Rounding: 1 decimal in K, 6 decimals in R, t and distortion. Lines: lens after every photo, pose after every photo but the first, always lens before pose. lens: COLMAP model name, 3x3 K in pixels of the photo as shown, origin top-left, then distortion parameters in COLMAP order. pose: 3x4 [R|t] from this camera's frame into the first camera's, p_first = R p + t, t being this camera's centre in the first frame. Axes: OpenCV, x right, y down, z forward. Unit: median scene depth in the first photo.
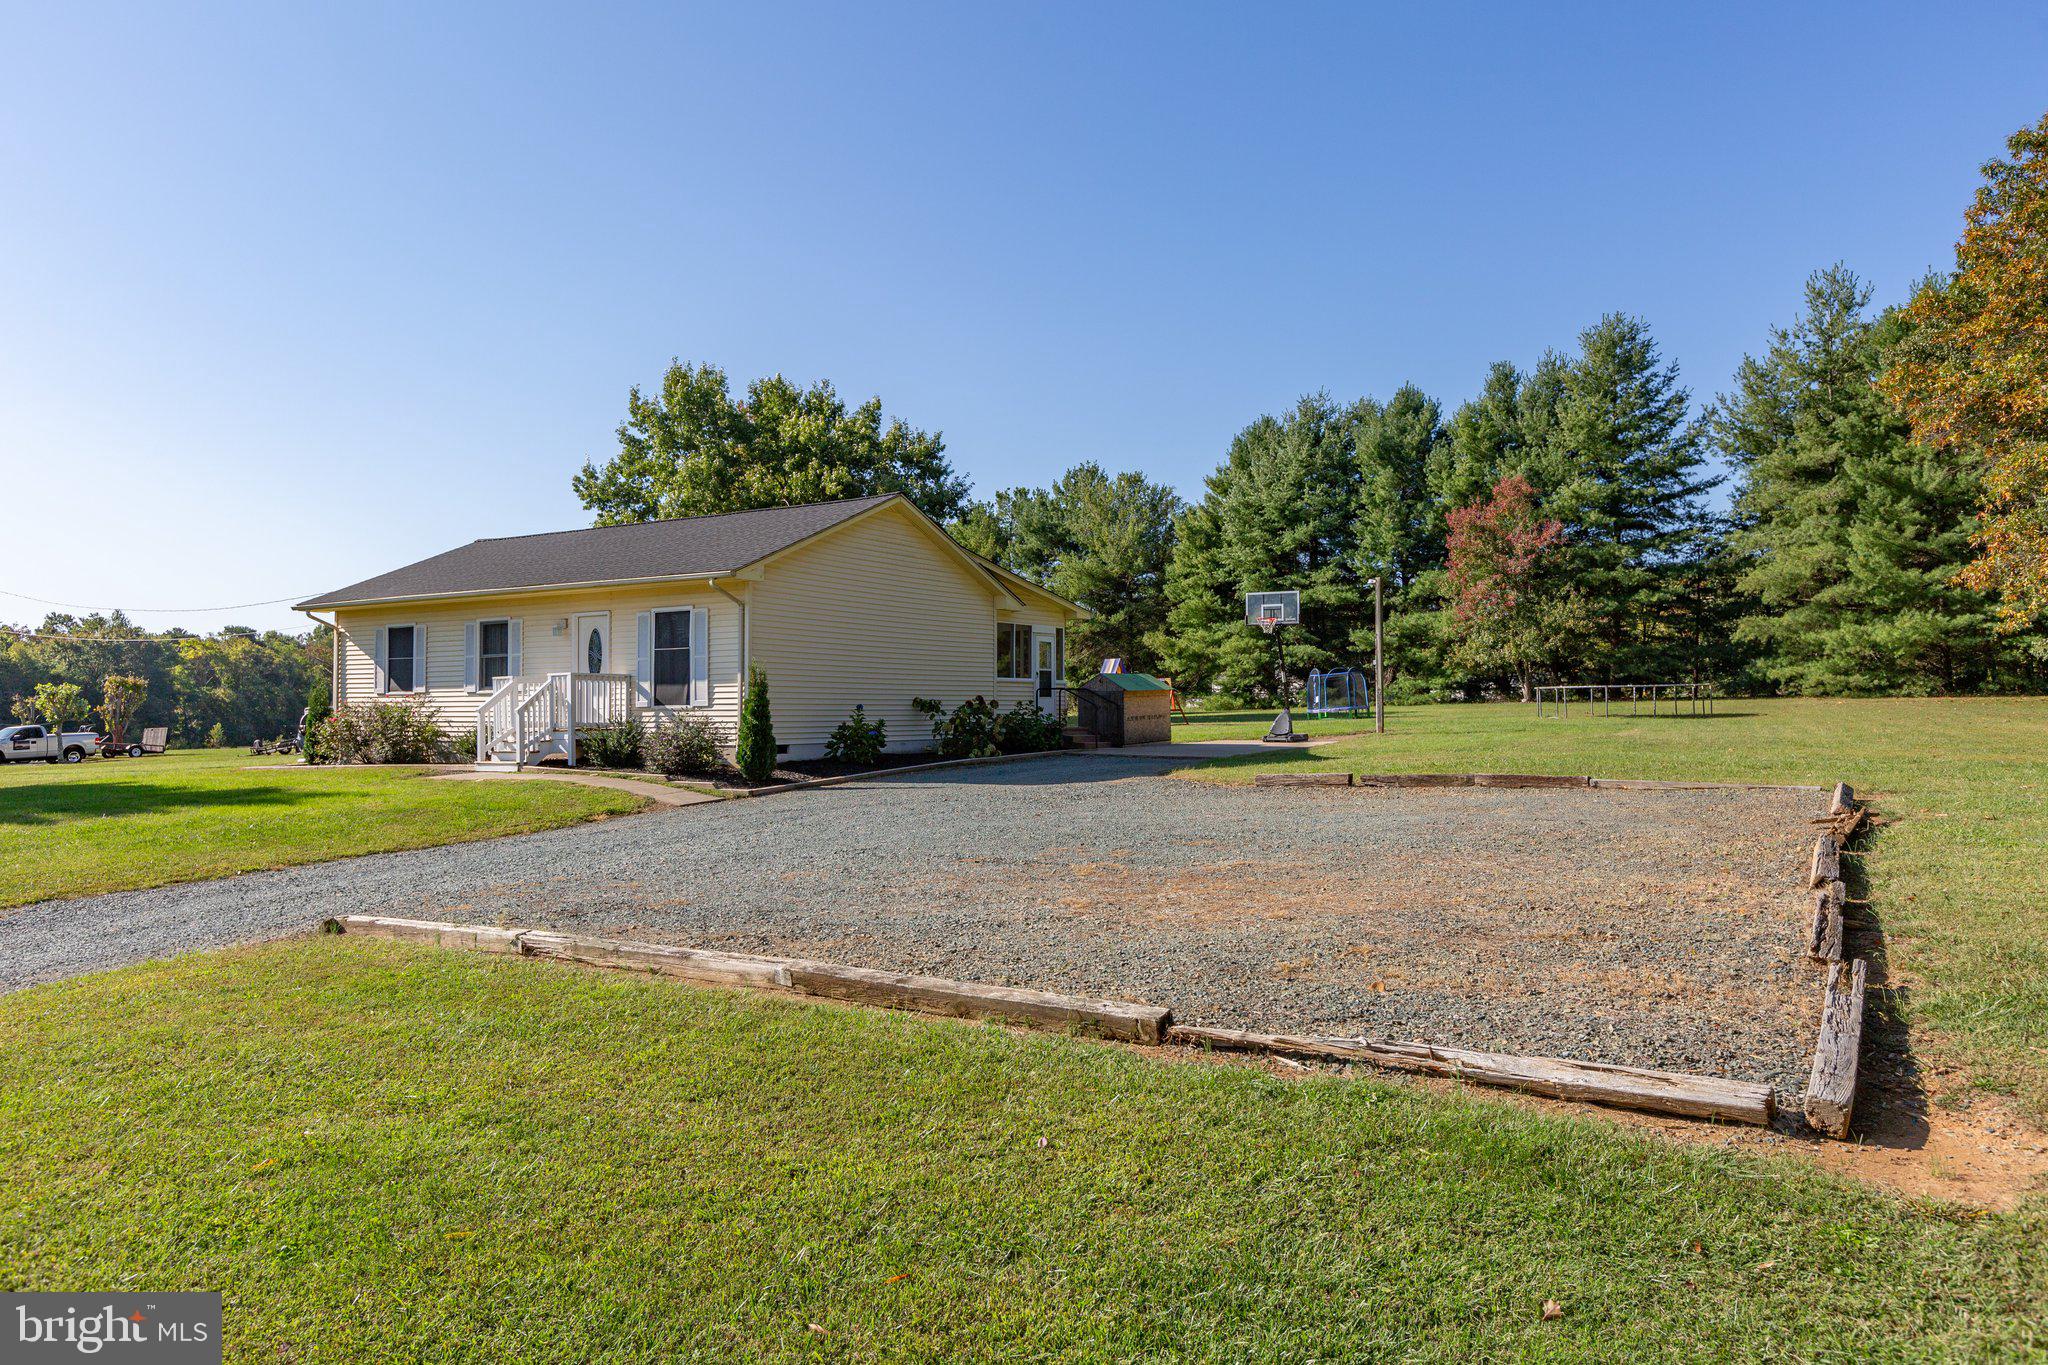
lens RADIAL K [[1329.4, 0, 1017.4], [0, 1329.4, 679.9], [0, 0, 1]] dist [0.010417, 0.000836]
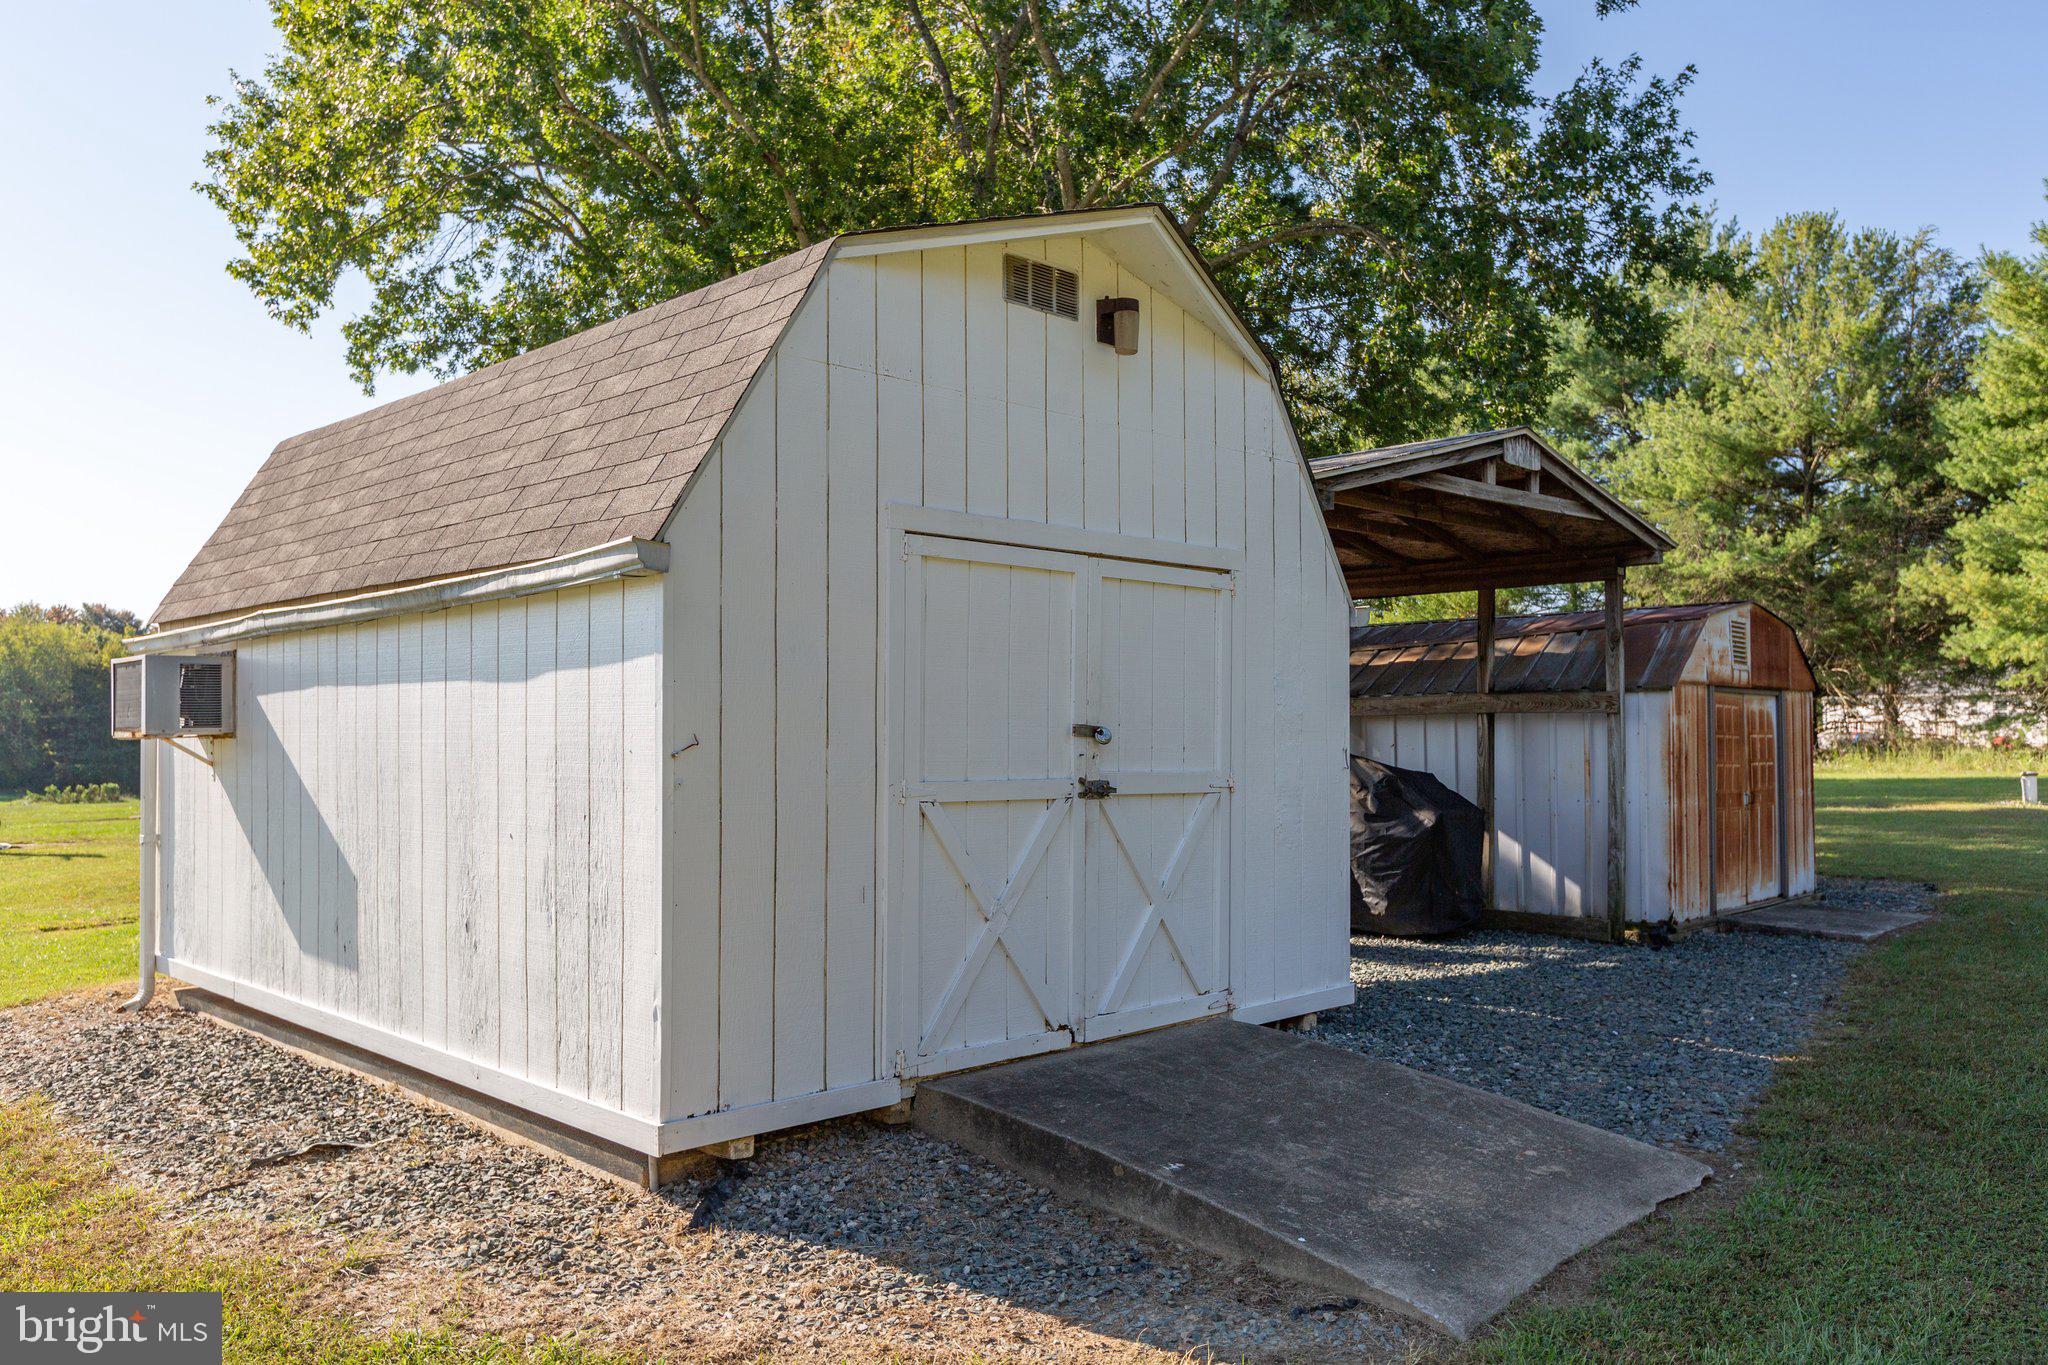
lens RADIAL K [[1553.6, 0, 1024.0], [0, 1553.6, 682.5], [0, 0, 1]] dist [0.007888, 0.002845]
pose [[0.973767, 0.002210, -0.227539, -0.063773], [-0.004483, 0.999945, -0.009472, 0.005216], [0.227505, 0.010244, 0.973723, 0.563105]]
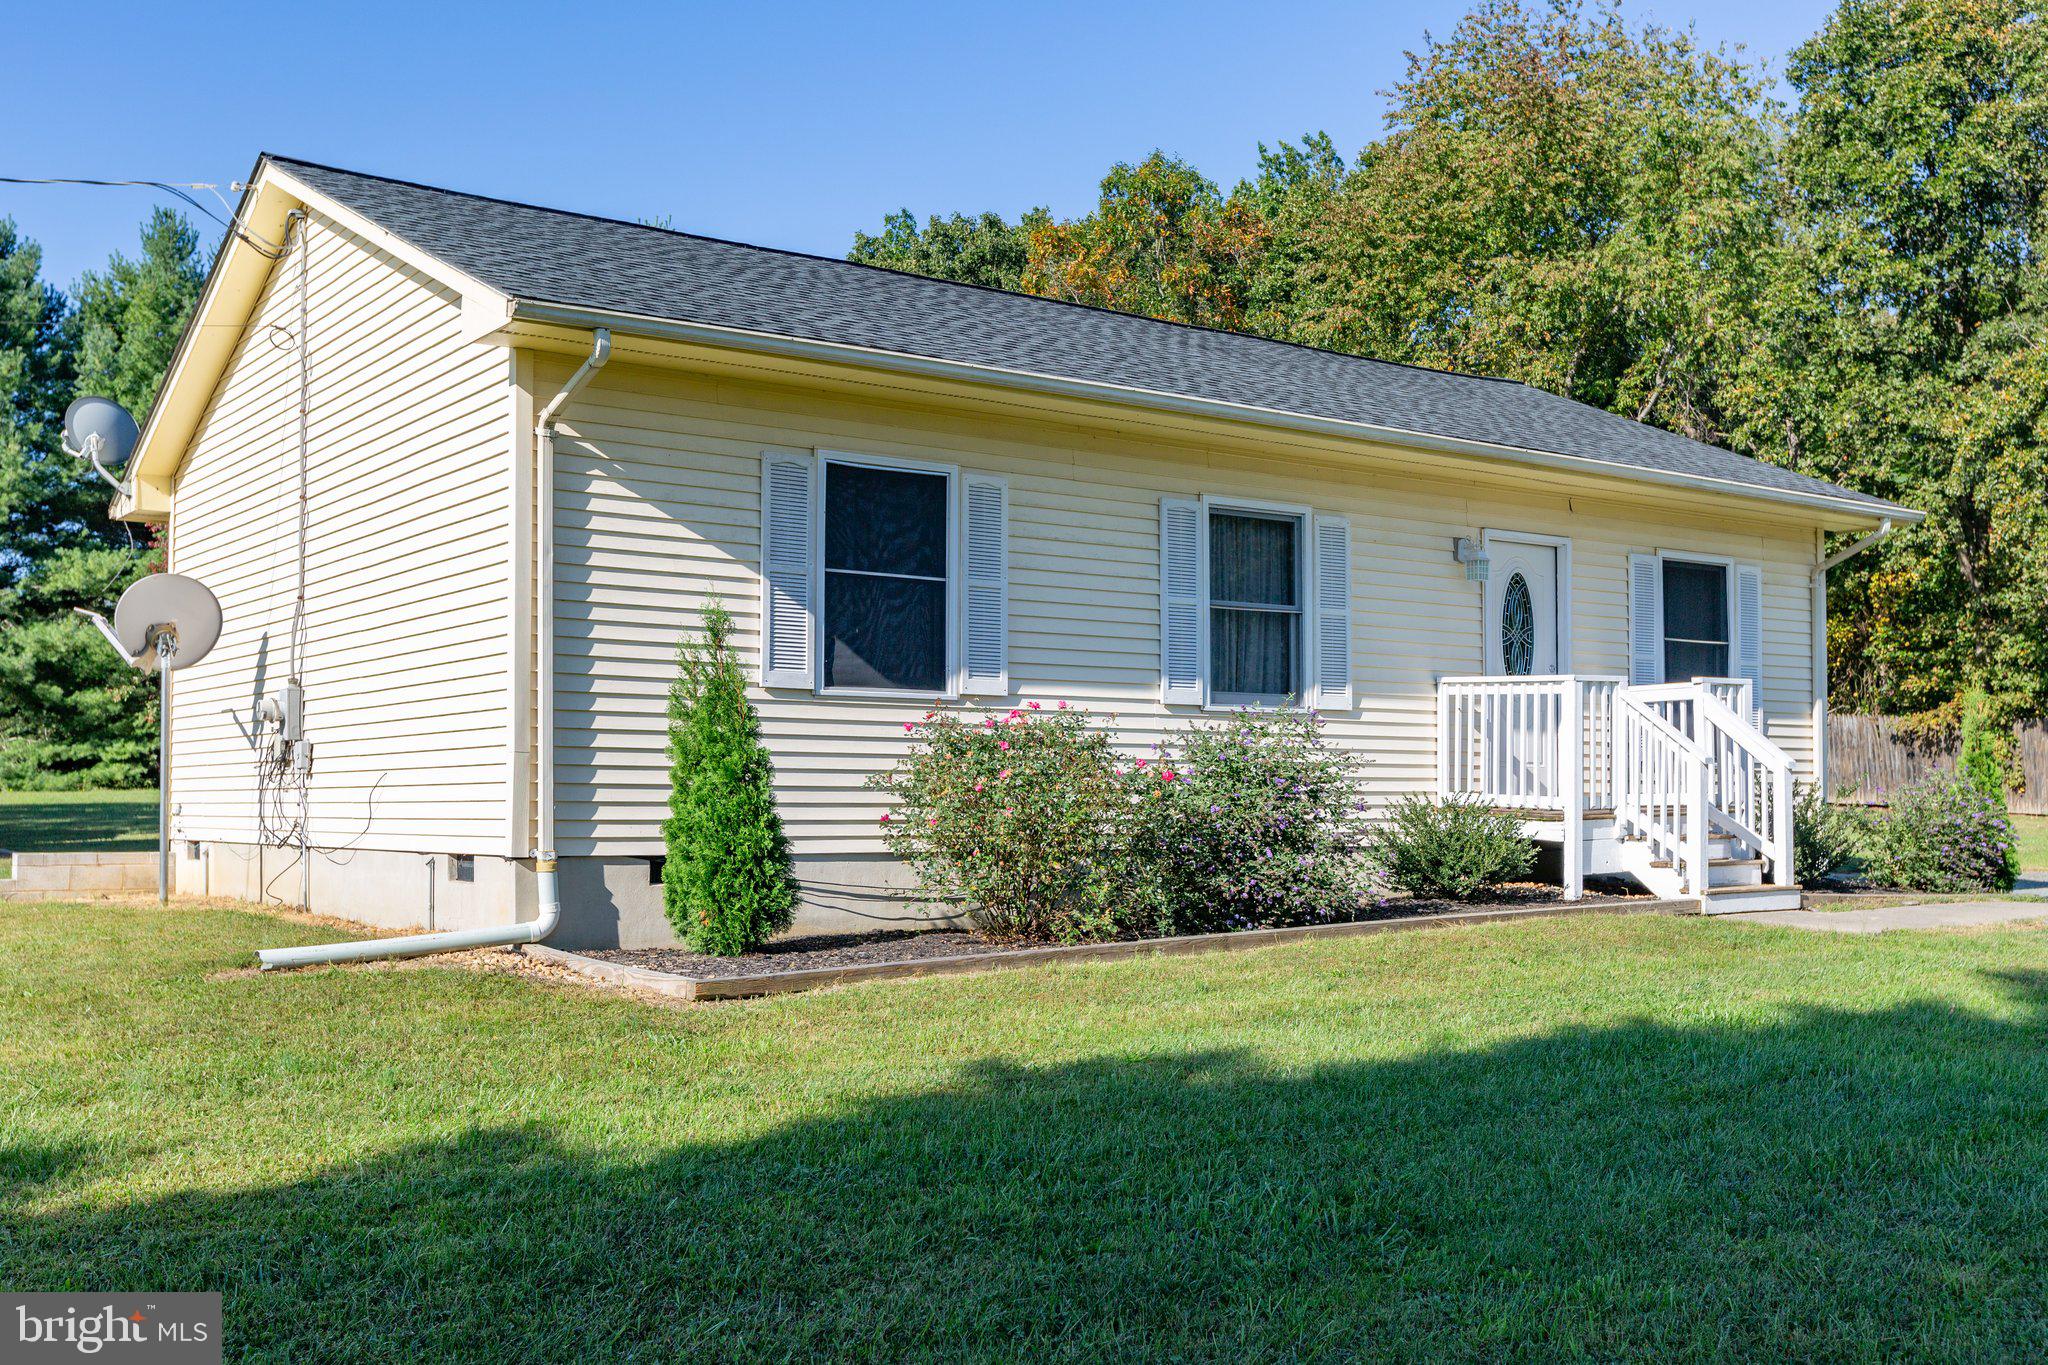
lens RADIAL K [[2022.1, 0, 1030.8], [0, 2022.1, 774.7], [0, 0, 1]] dist [-0.005504, -0.002307]
pose [[0.372989, 0.018492, 0.927651, -0.334022], [-0.023350, 0.999672, -0.010539, 0.012369], [-0.927542, -0.017730, 0.373298, 0.310204]]
